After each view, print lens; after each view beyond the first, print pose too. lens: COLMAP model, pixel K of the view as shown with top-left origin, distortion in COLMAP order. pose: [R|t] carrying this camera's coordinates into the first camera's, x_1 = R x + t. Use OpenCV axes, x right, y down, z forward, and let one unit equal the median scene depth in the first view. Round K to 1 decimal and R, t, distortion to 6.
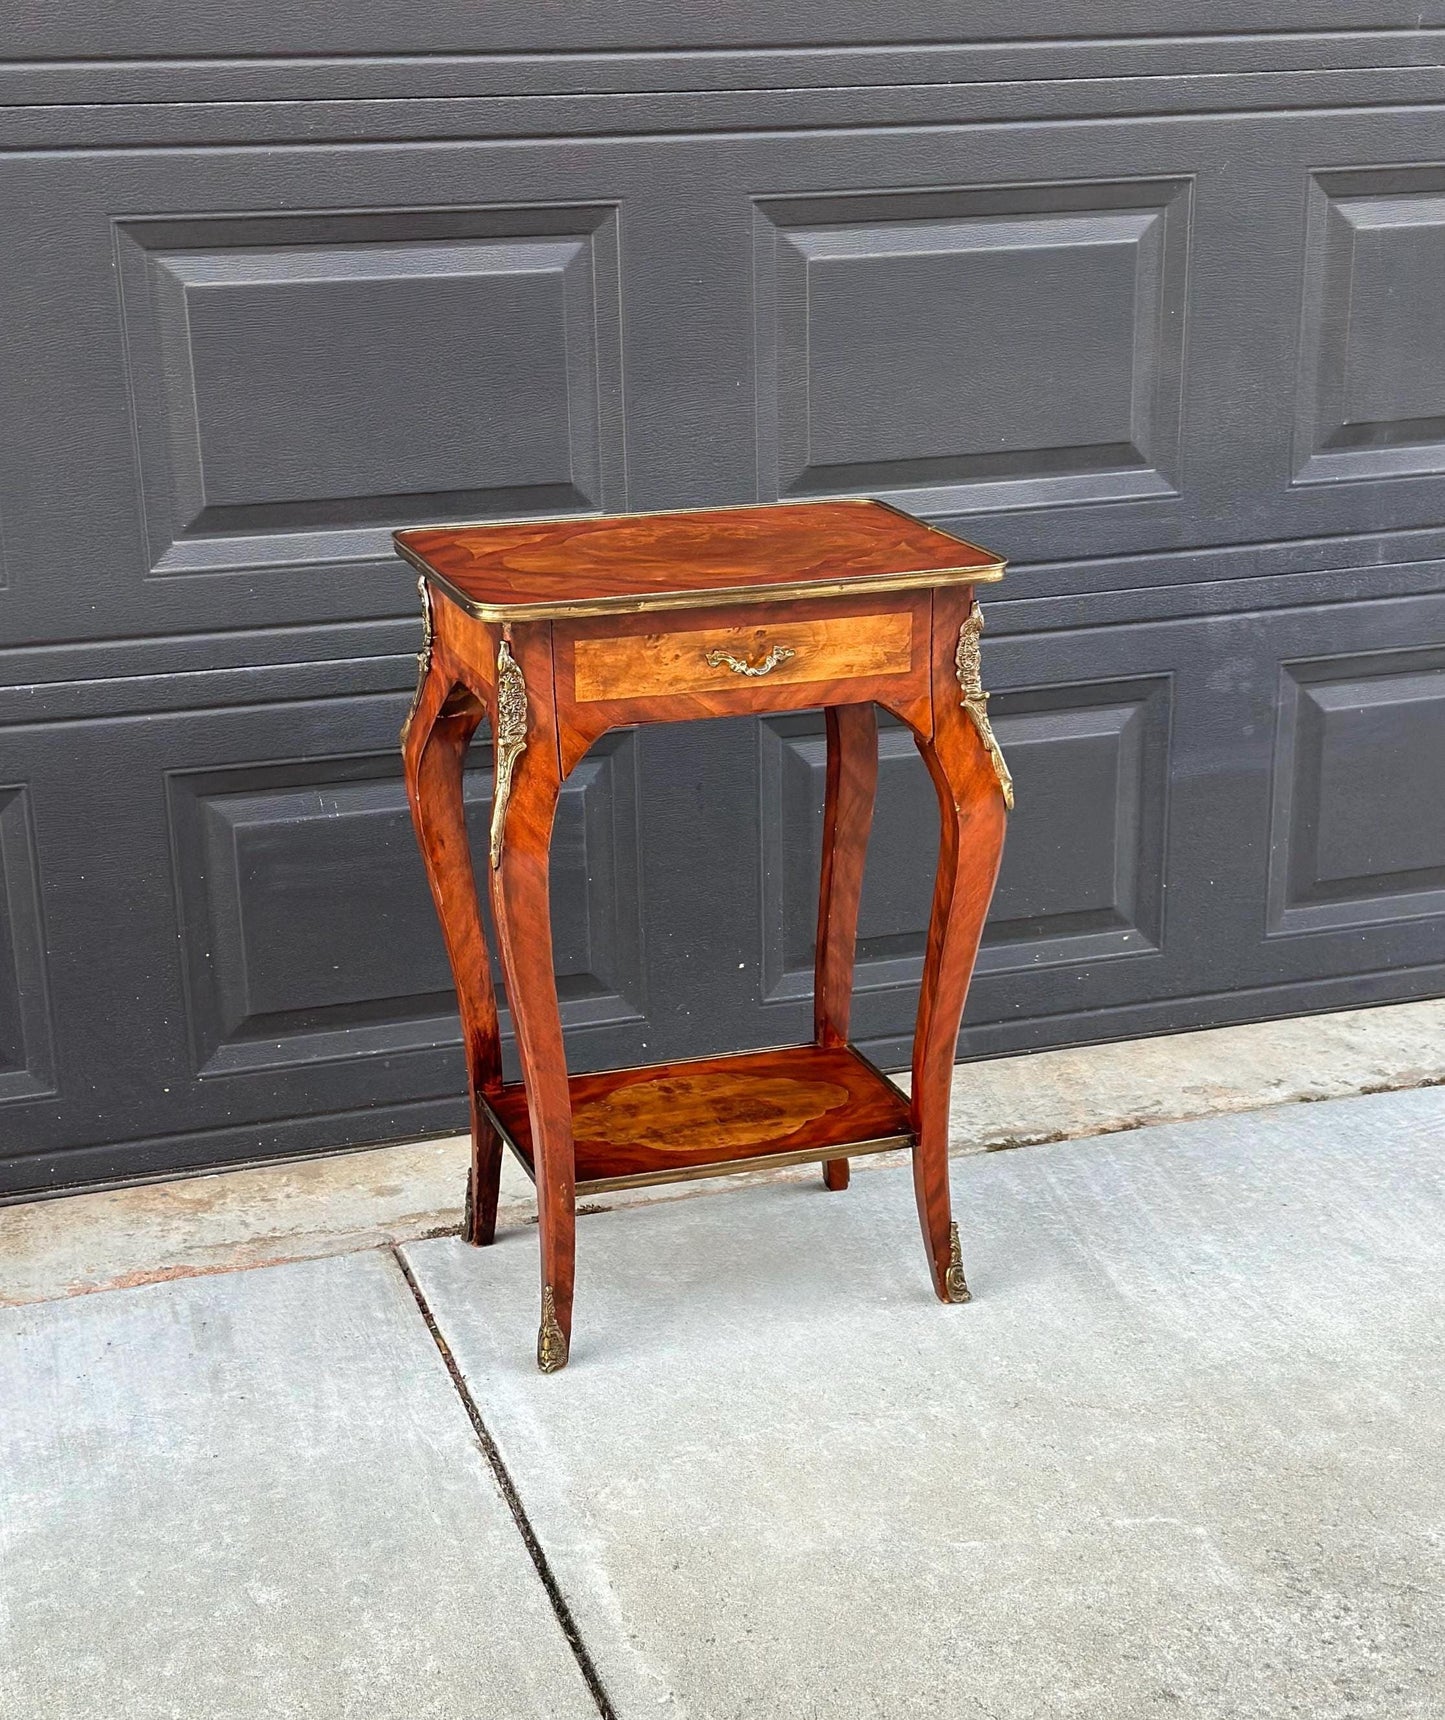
lens RADIAL K [[2672.9, 0, 726.3], [0, 2672.9, 964.4], [0, 0, 1]] dist [0.128568, 0.000000]
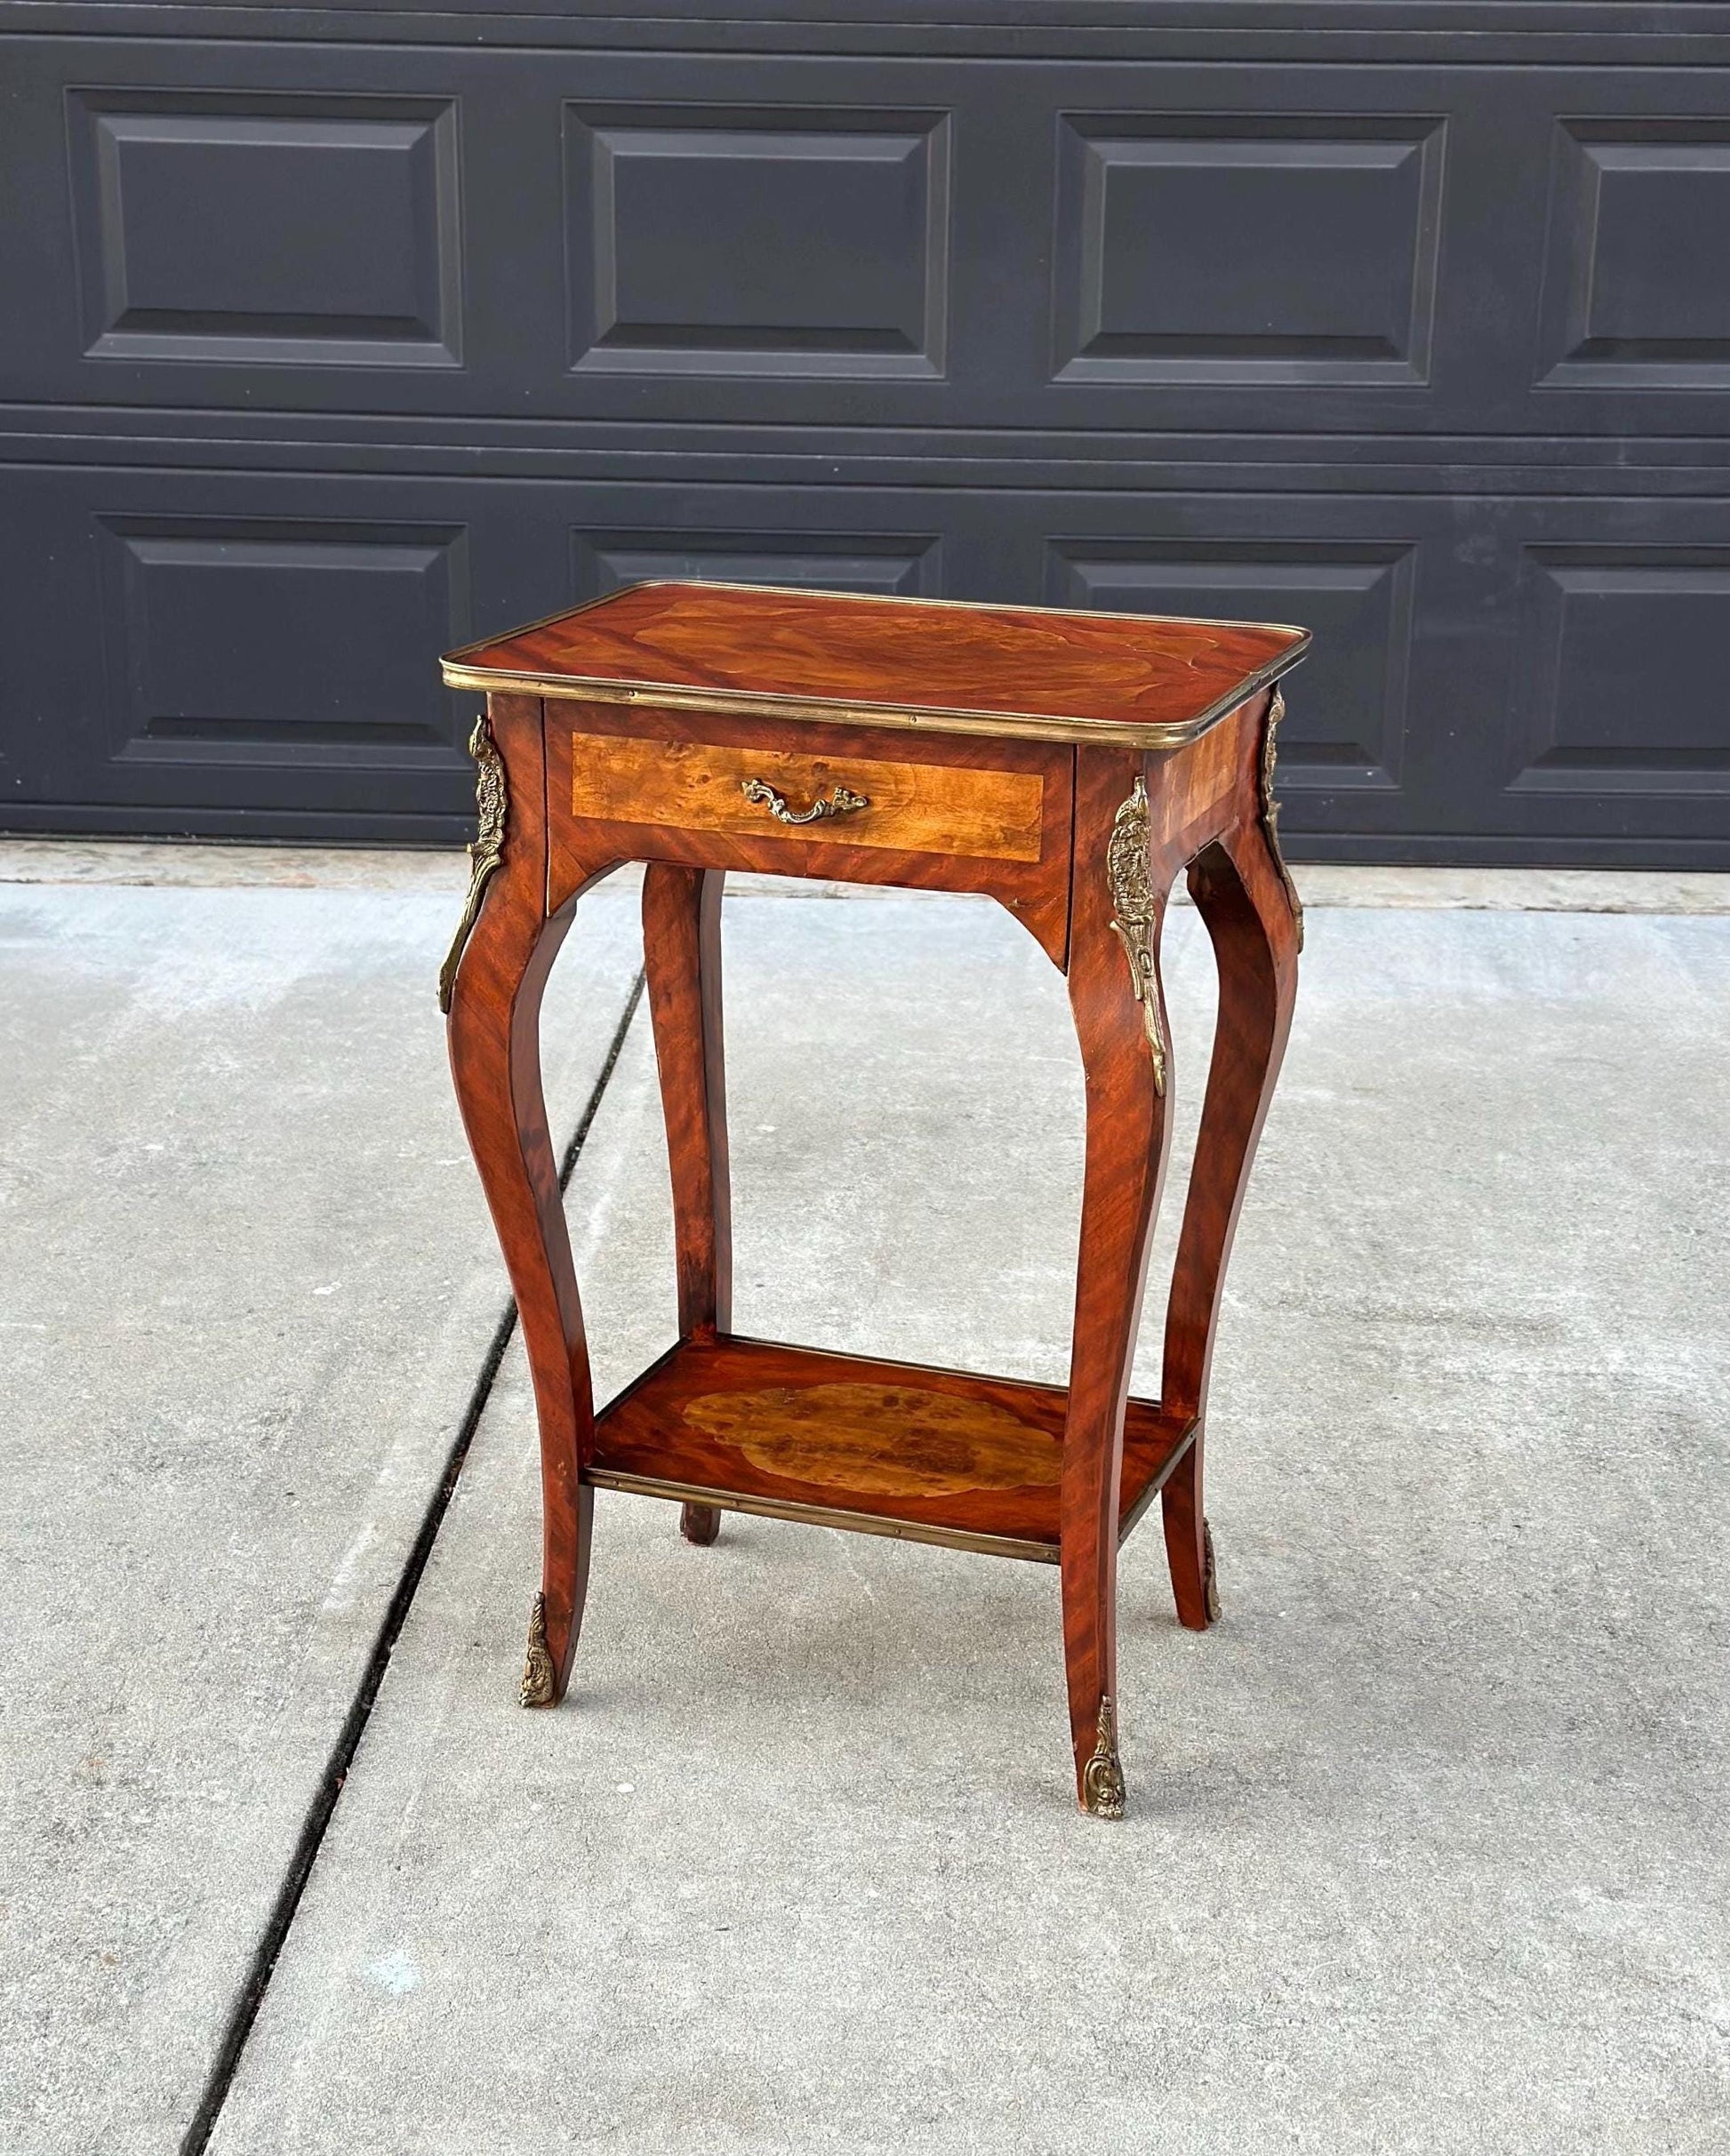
lens RADIAL K [[3326.5, 0, 932.9], [0, 3326.5, 1131.1], [0, 0, 1]] dist [0.126768, 0.000000]
pose [[0.787150, 0.216190, -0.577630, 0.501619], [-0.233641, 0.971275, 0.045132, -0.068497], [0.570795, 0.099432, 0.815050, 0.277521]]
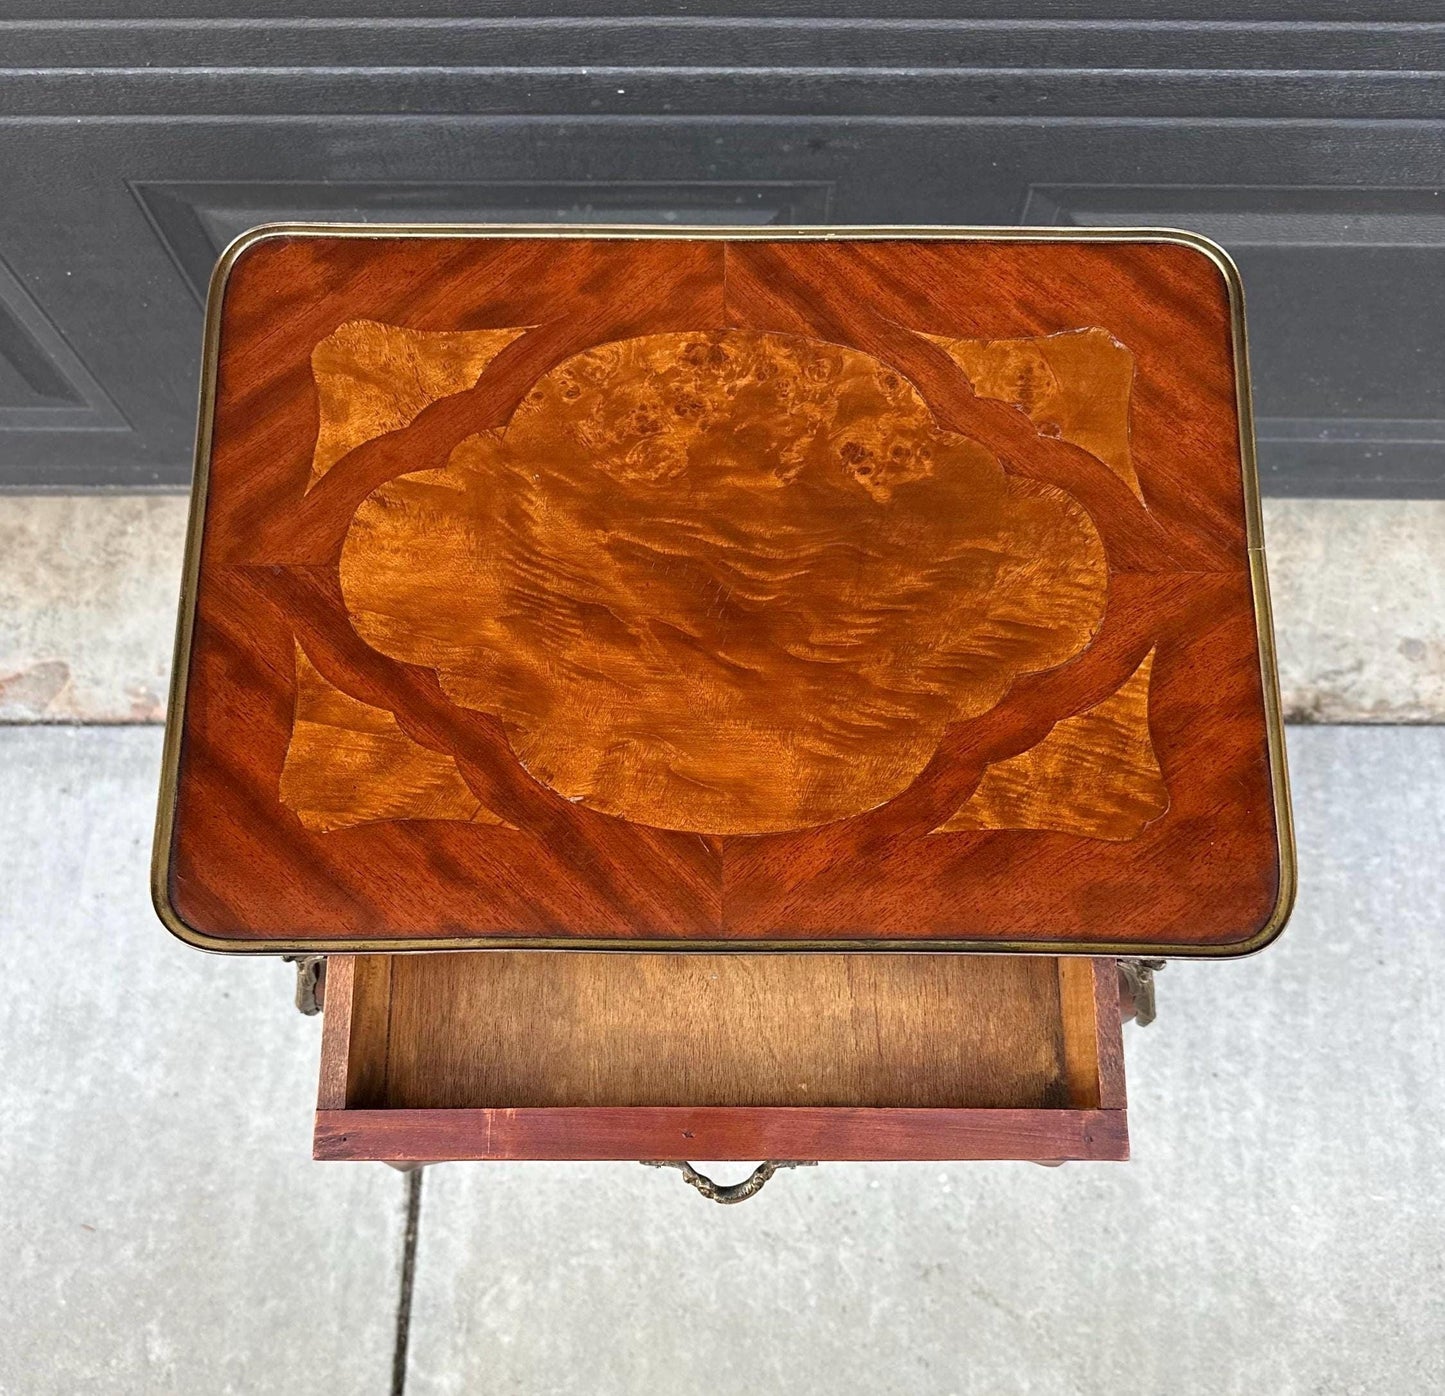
lens RADIAL K [[1389.4, 0, 721.8], [0, 1389.4, 856.5], [0, 0, 1]] dist [0.005769, 0.000000]
pose [[0.943659, 0.323405, -0.070115, 0.020571], [-0.118331, 0.527647, 0.841182, -0.323077], [0.309039, -0.785492, 0.536187, 0.765704]]
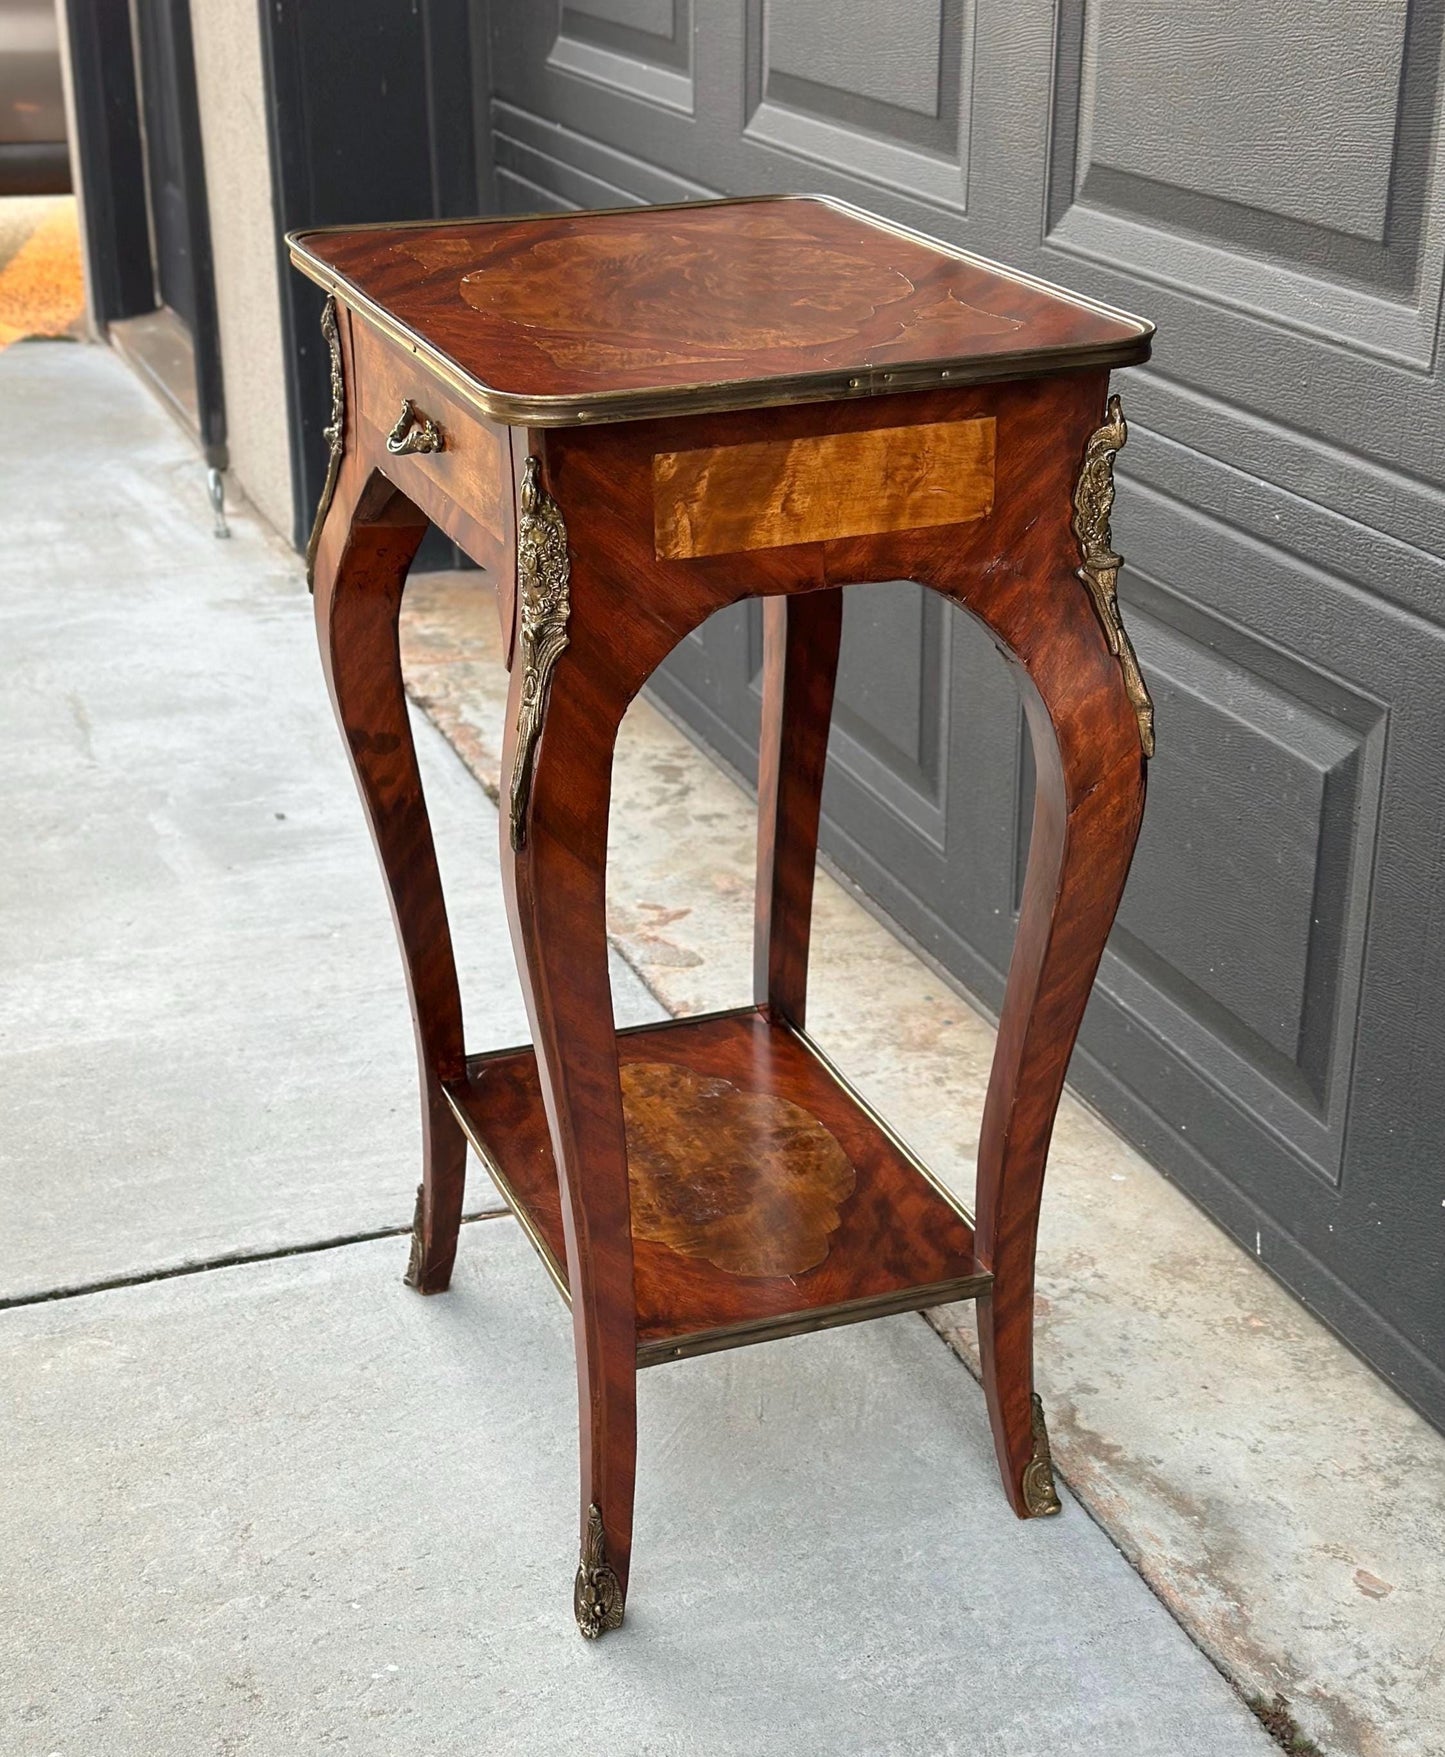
lens RADIAL K [[2736.6, 0, 731.2], [0, 2736.6, 974.0], [0, 0, 1]] dist [0.131093, 0.000000]
pose [[0.023178, 0.423399, -0.905647, 0.585699], [-0.328972, 0.858670, 0.393018, -0.253508], [0.944055, 0.288823, 0.159188, 0.893648]]
